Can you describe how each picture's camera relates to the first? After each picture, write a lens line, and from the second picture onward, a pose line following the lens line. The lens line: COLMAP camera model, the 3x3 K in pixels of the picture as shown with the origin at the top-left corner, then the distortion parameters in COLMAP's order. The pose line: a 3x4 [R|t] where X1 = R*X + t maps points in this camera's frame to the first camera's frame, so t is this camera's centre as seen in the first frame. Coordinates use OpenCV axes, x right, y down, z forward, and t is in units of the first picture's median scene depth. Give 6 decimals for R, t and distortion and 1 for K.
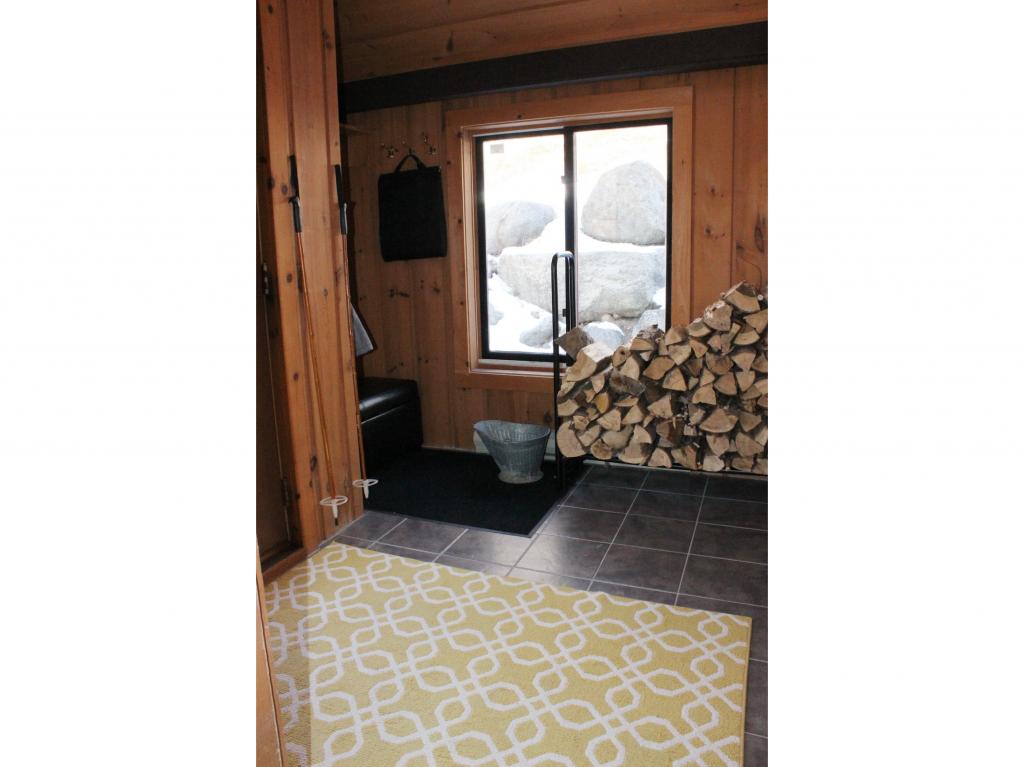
lens RADIAL K [[866.7, 0, 495.6], [0, 866.7, 390.2], [0, 0, 1]] dist [-0.166130, 0.234509]
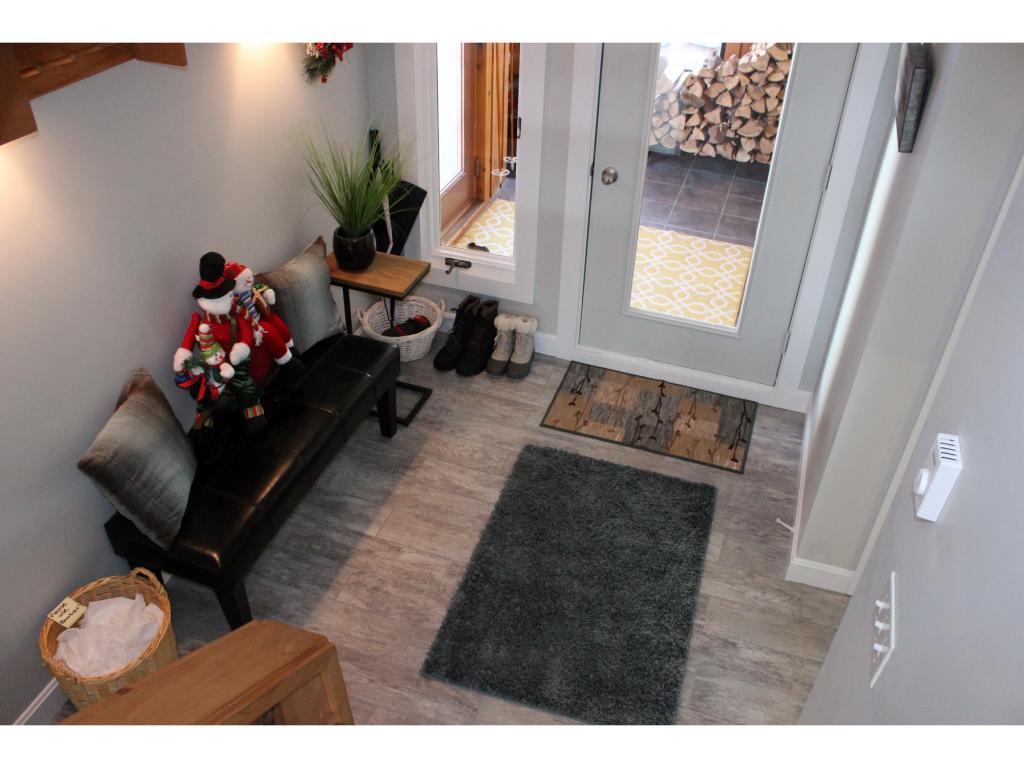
lens RADIAL K [[866.7, 0, 495.6], [0, 866.7, 390.7], [0, 0, 1]] dist [-0.166130, 0.234509]
pose [[0.998806, 0.048074, -0.008735, -0.154881], [-0.041070, 0.922859, 0.382942, -0.091843], [0.026470, -0.382125, 0.923731, -0.572791]]
